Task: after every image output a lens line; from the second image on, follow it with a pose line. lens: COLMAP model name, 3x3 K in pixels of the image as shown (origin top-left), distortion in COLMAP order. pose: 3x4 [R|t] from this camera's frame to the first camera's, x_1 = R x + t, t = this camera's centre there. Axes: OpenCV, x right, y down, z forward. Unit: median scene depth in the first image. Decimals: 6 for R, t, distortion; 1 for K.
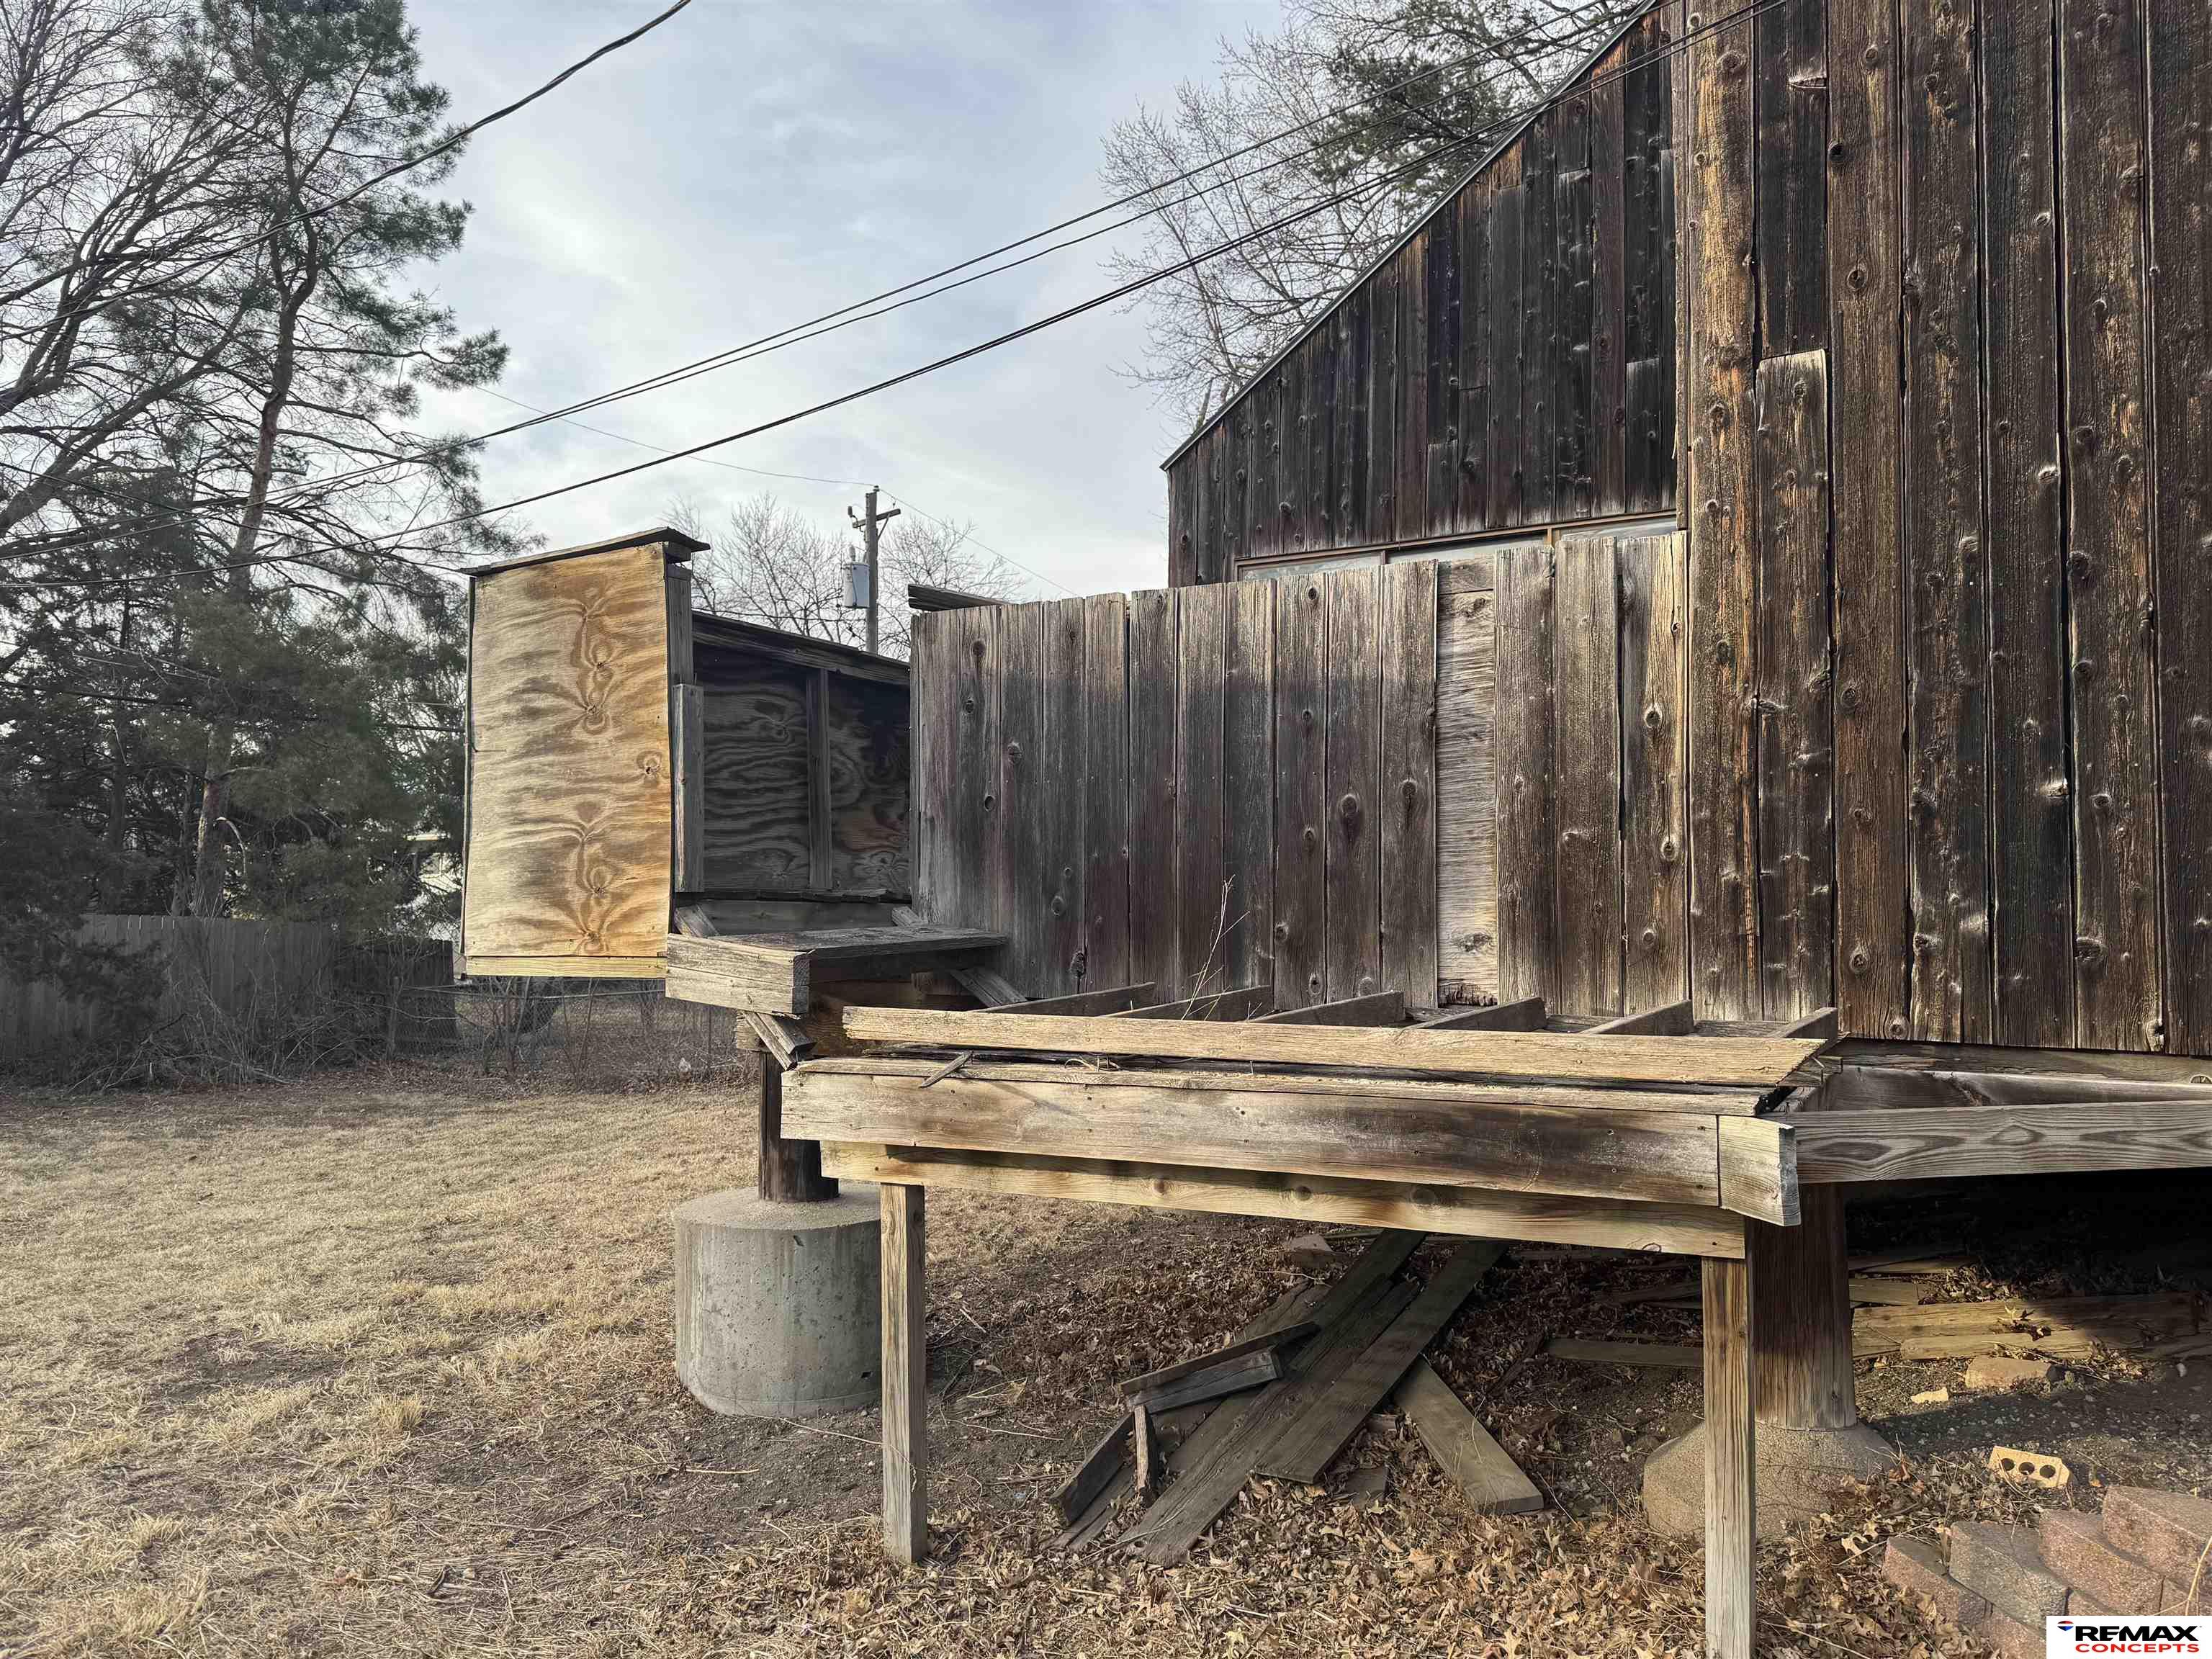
lens RADIAL K [[1578.4, 0, 1093.7], [0, 1578.4, 834.6], [0, 0, 1]] dist [0.041546, -0.021232]
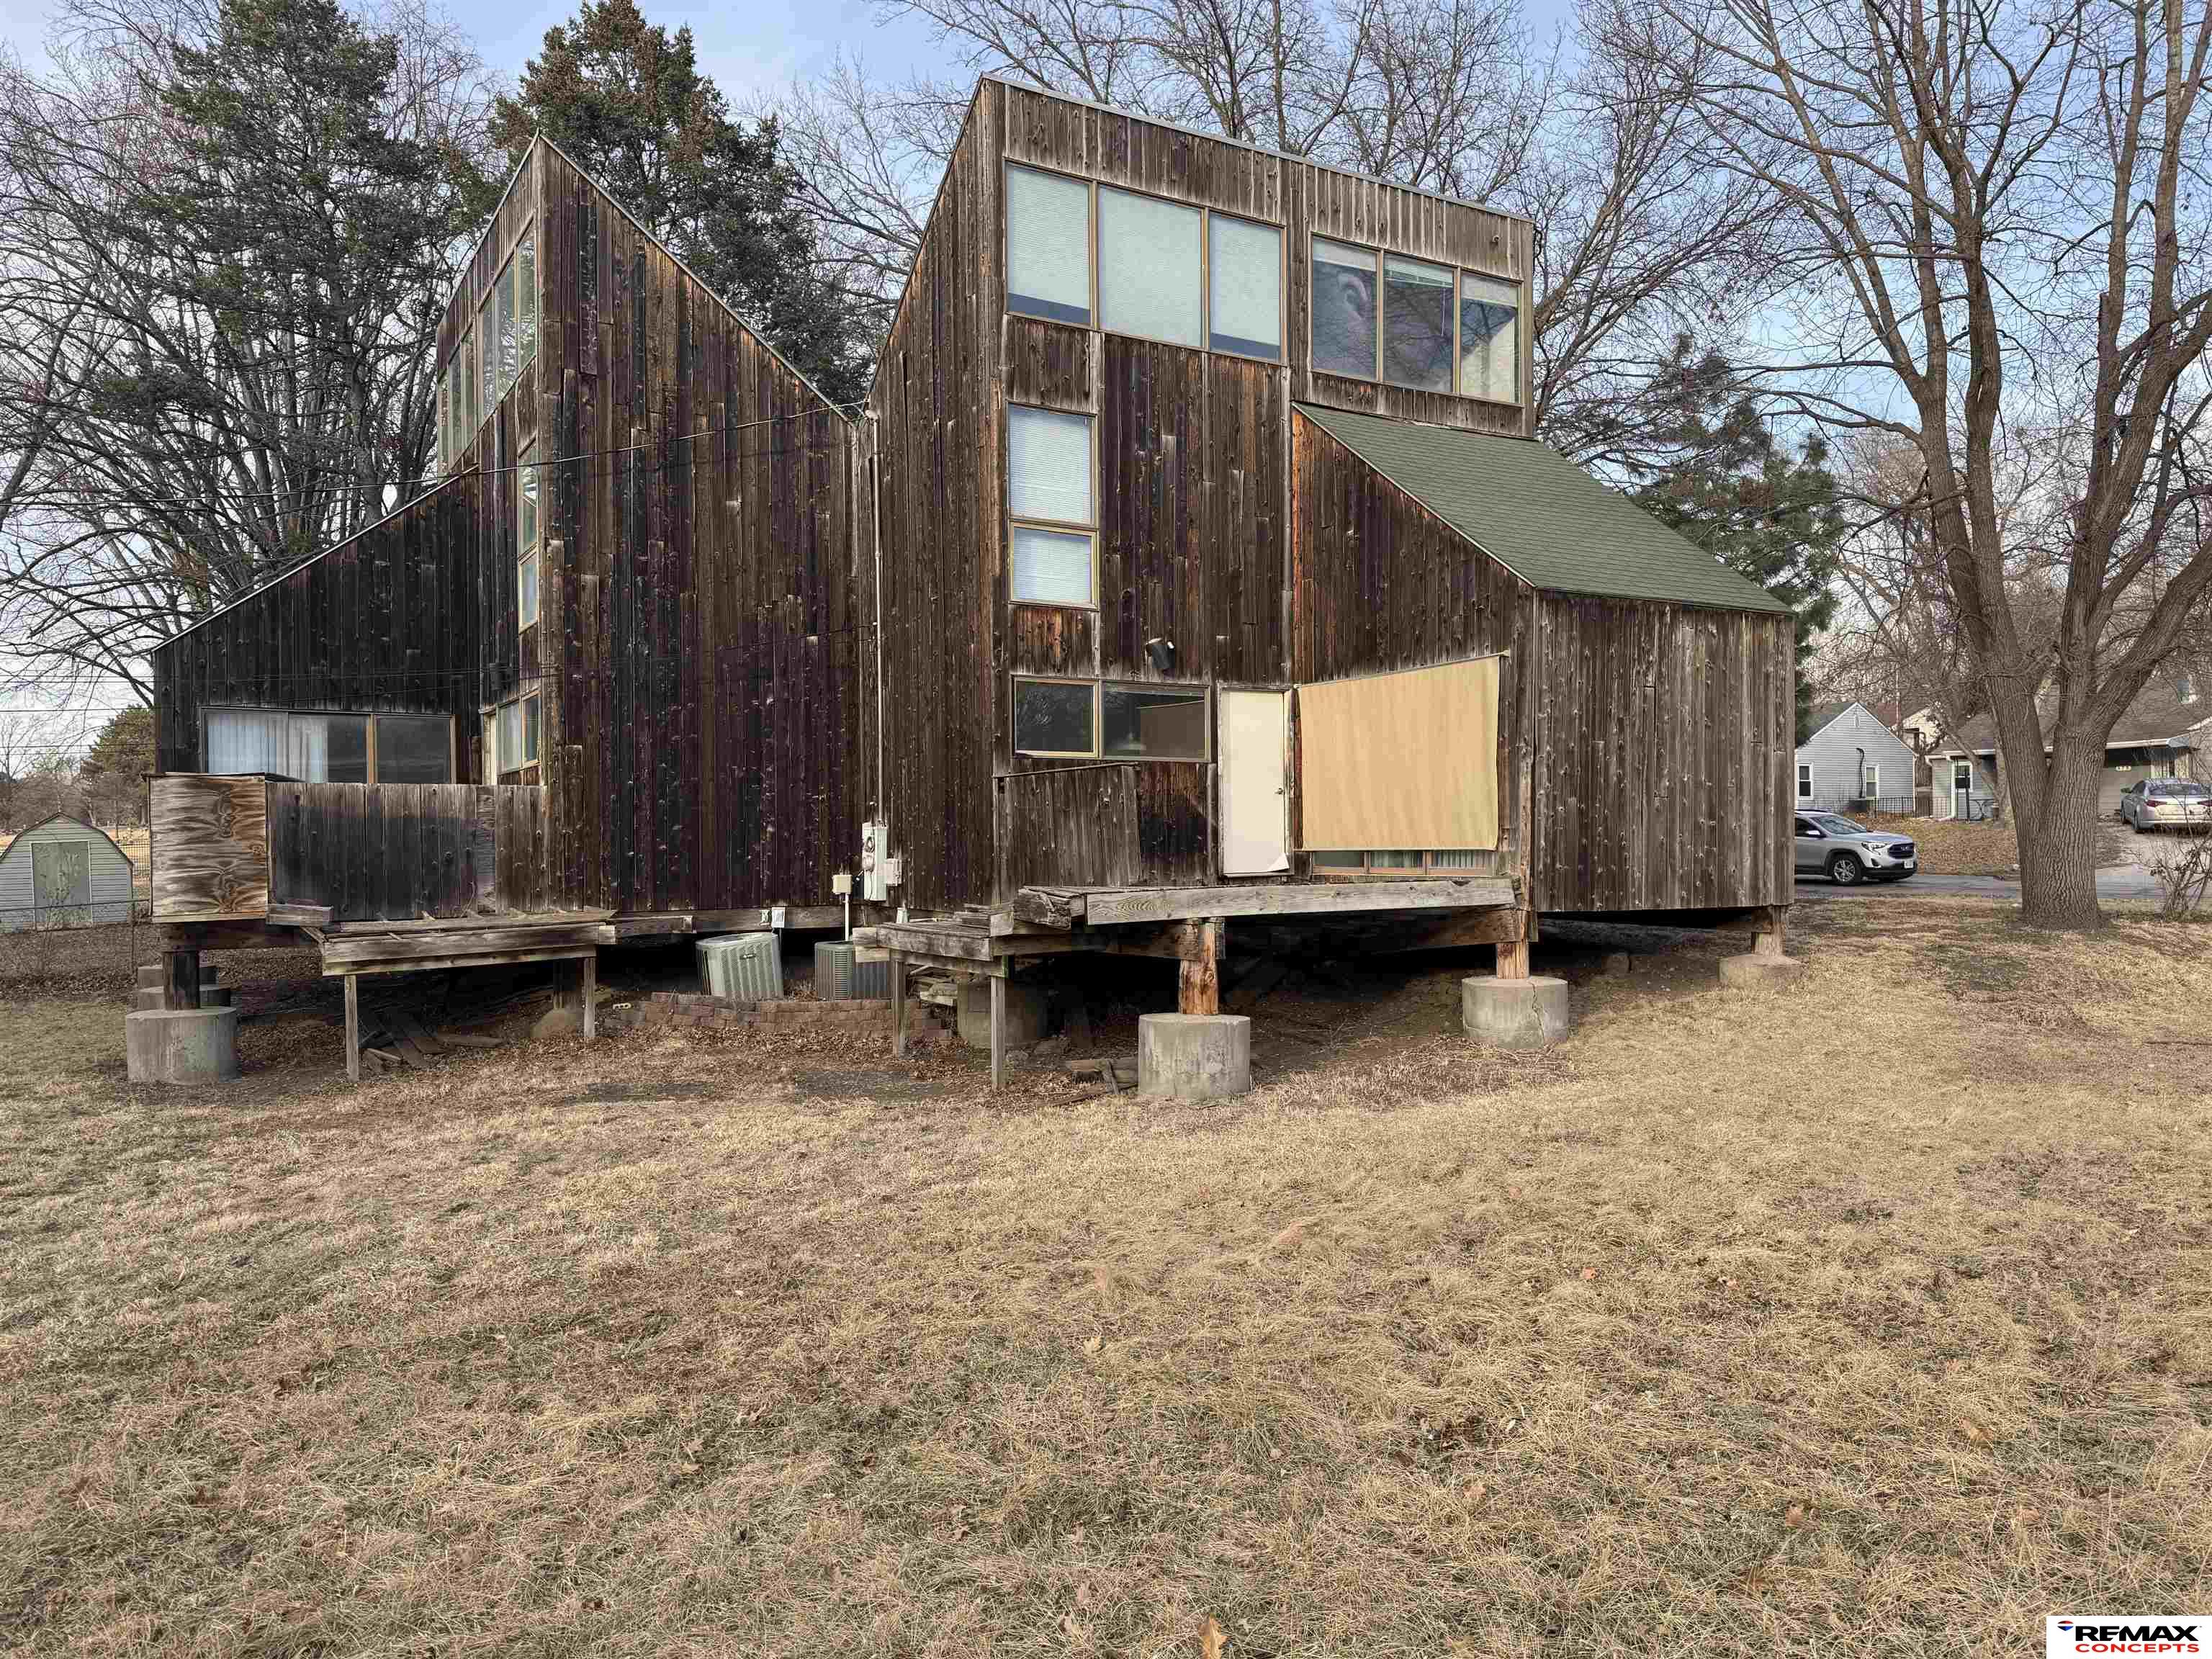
lens RADIAL K [[1578.4, 0, 1103.9], [0, 1578.4, 826.4], [0, 0, 1]] dist [0.041546, -0.021232]
pose [[0.499452, -0.007891, 0.866306, -2.301715], [-0.030258, 0.999190, 0.026546, -0.236199], [-0.865813, -0.039471, 0.498808, -2.107522]]
